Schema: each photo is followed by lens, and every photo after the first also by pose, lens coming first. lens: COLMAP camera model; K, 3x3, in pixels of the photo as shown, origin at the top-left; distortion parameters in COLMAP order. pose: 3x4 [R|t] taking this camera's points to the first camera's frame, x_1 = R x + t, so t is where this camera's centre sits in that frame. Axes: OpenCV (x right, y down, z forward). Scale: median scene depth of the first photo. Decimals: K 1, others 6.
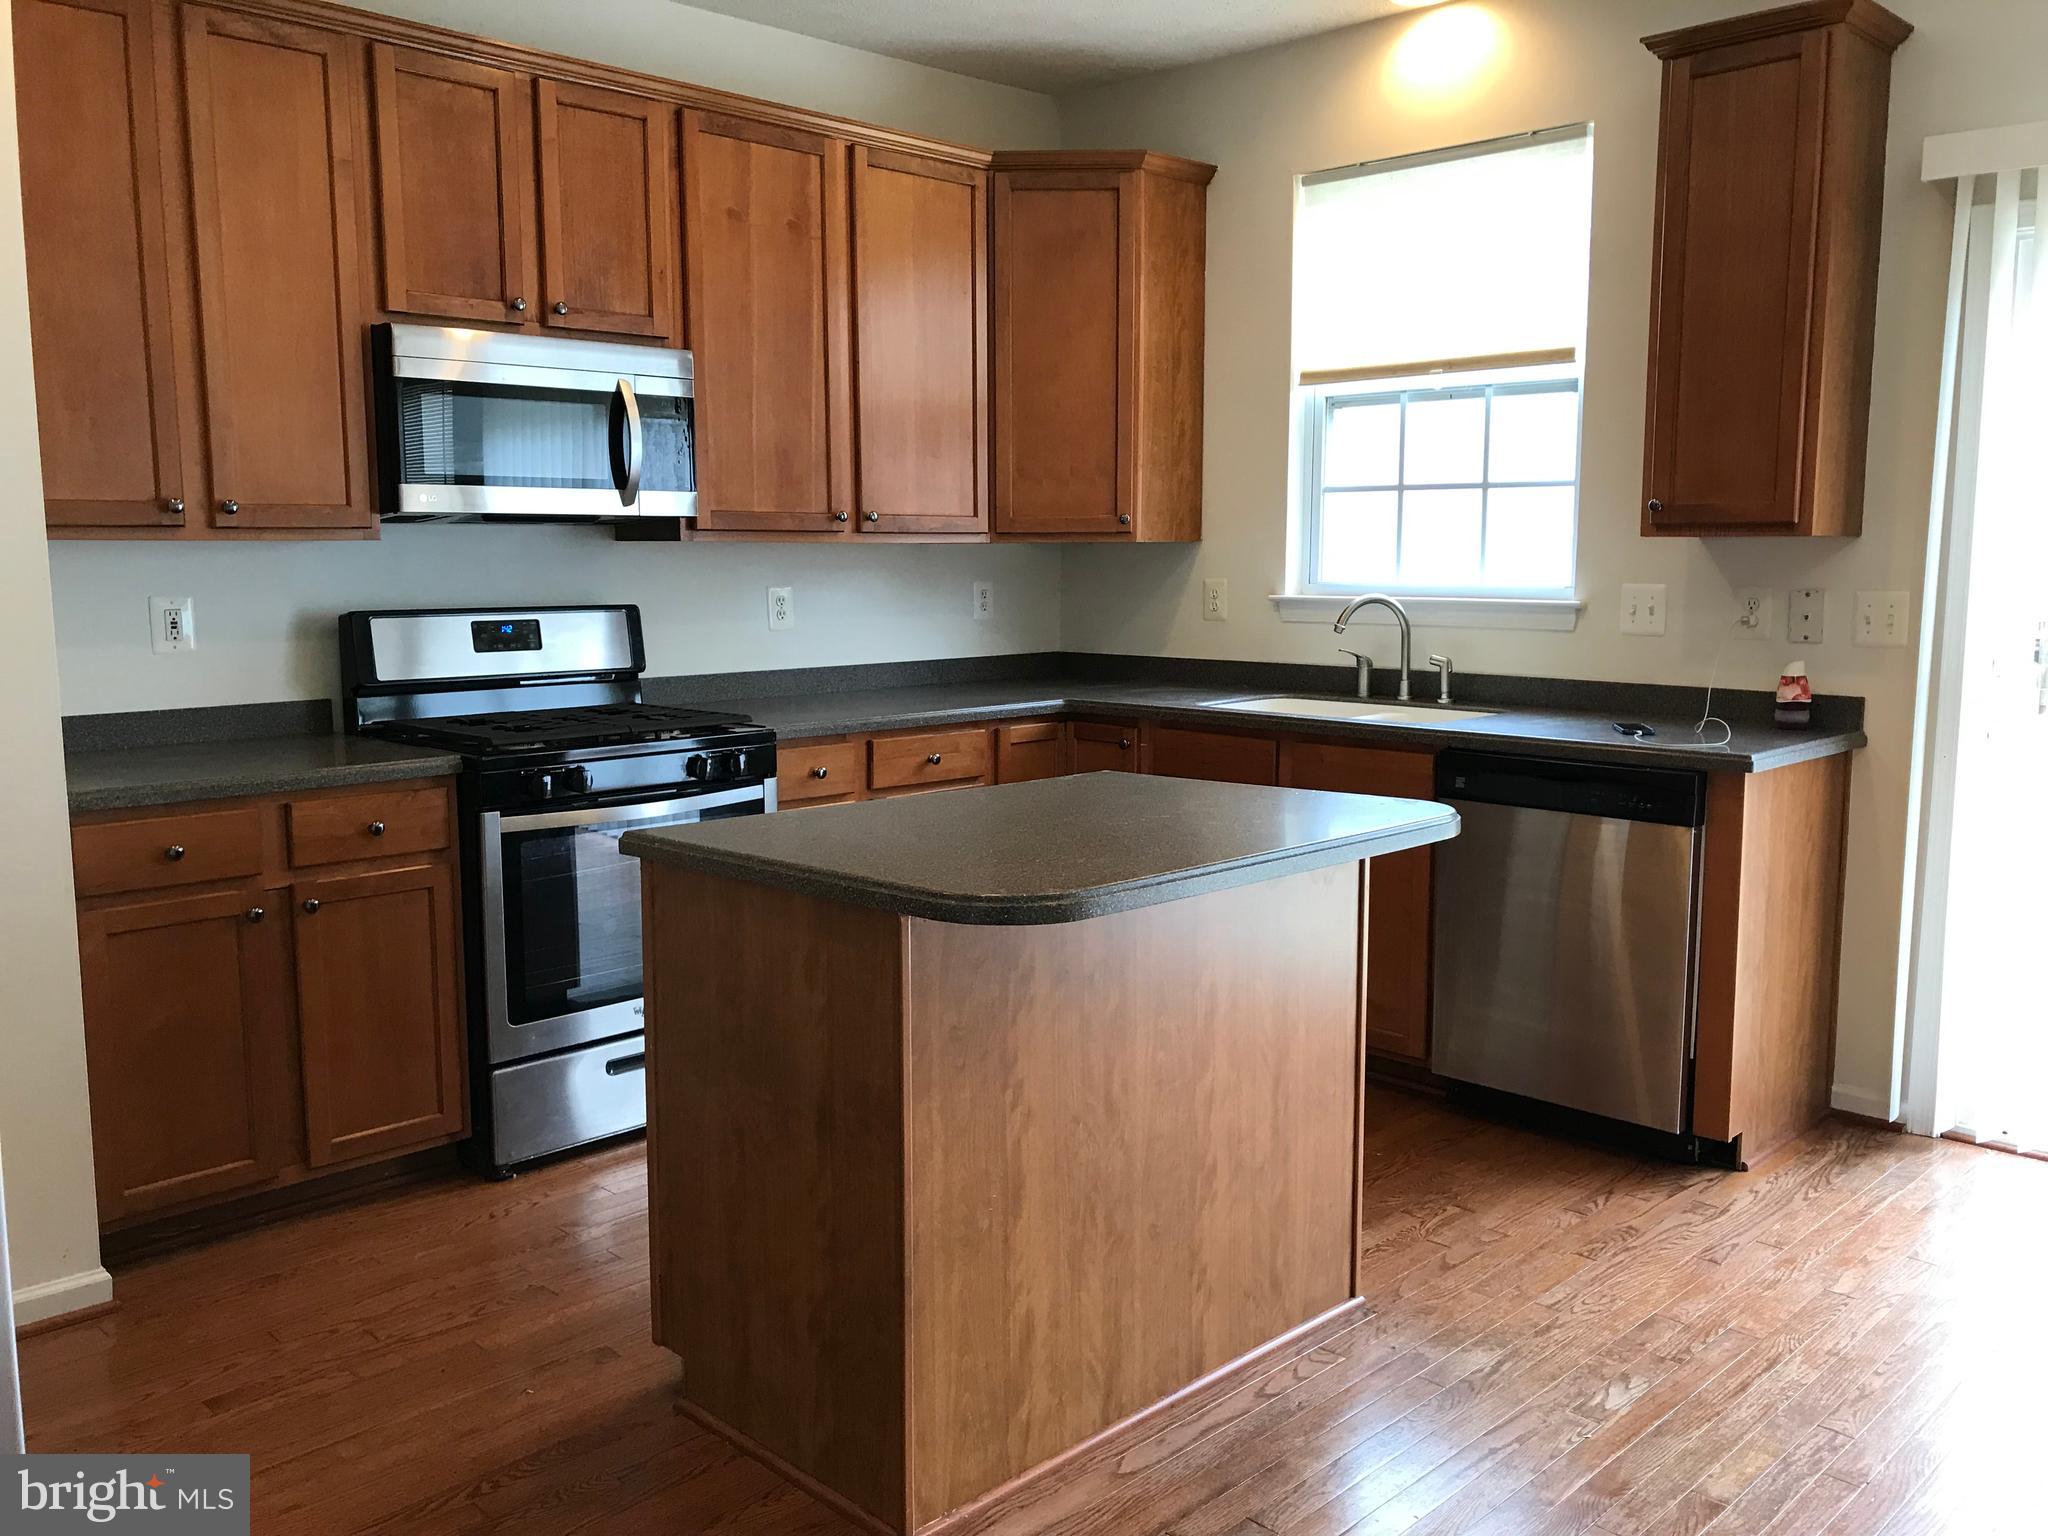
lens RADIAL K [[1688.8, 0, 1024.0], [0, 1688.8, 768.0], [0, 0, 1]] dist [0.073664, -0.101226]
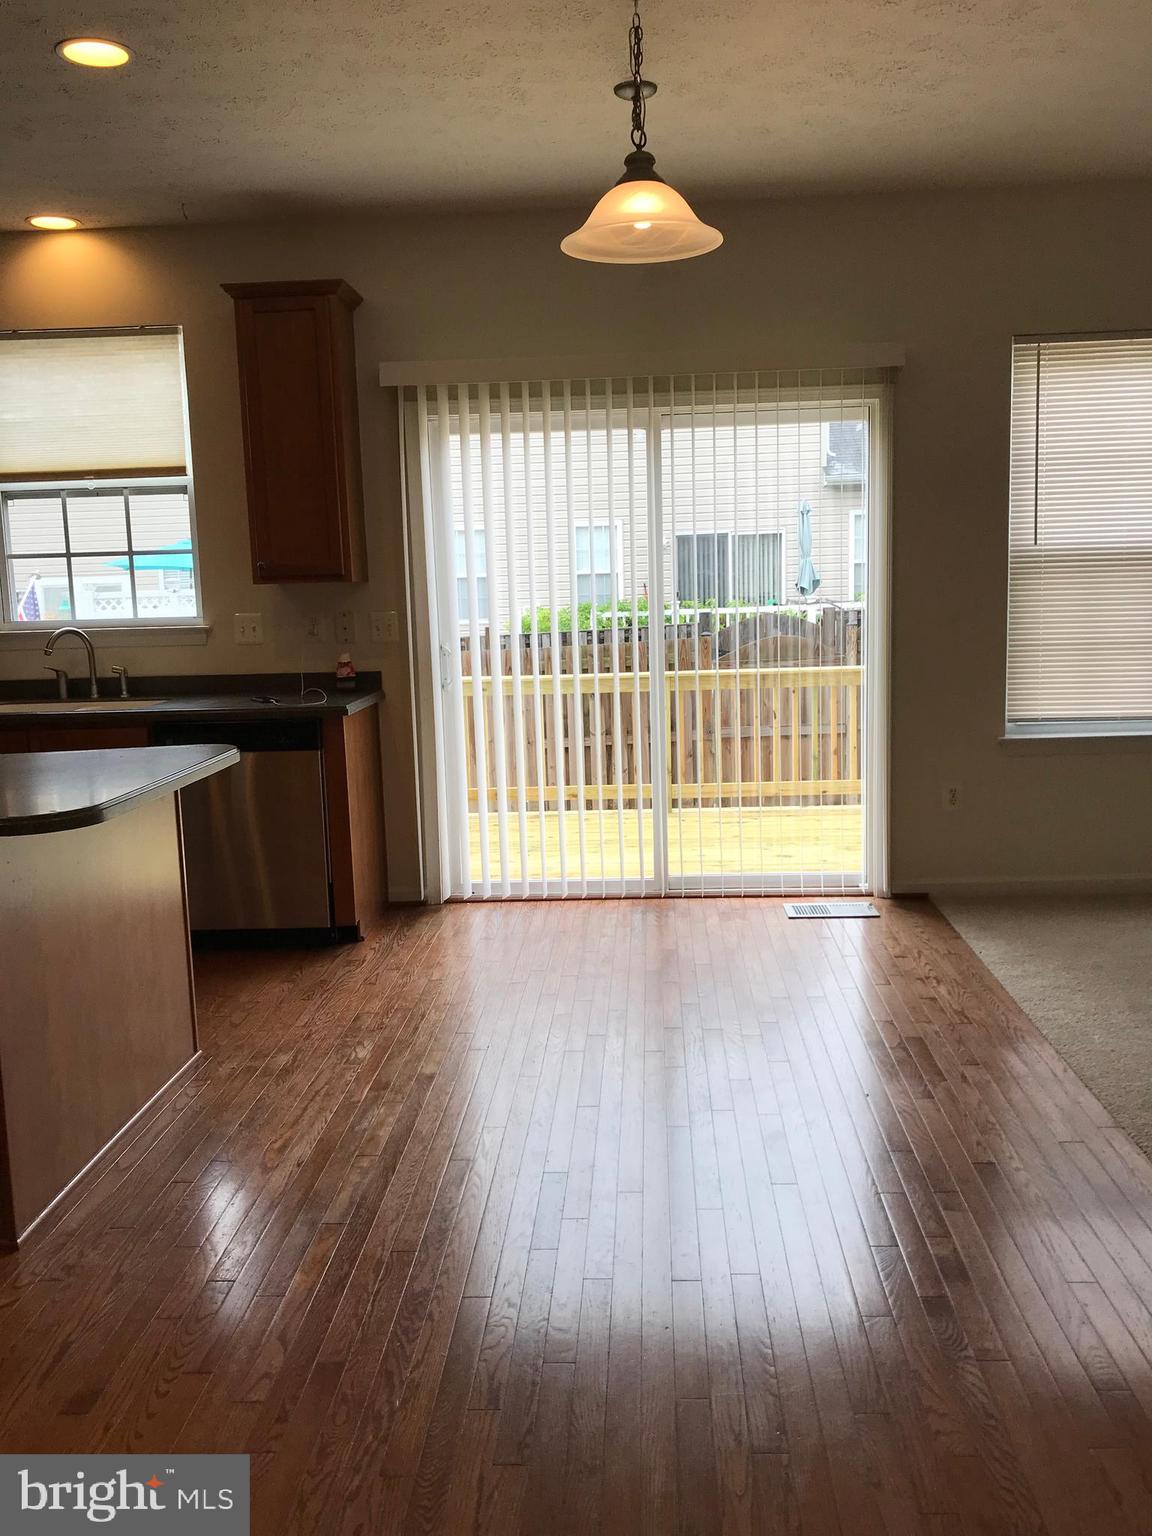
lens RADIAL K [[1266.6, 0, 576.0], [0, 1266.6, 768.0], [0, 0, 1]] dist [0.073664, -0.101226]
pose [[0.746886, -0.122666, 0.653540, -0.254798], [0.118022, 0.991687, 0.051255, 0.016674], [-0.654395, 0.038850, 0.755154, -0.148701]]
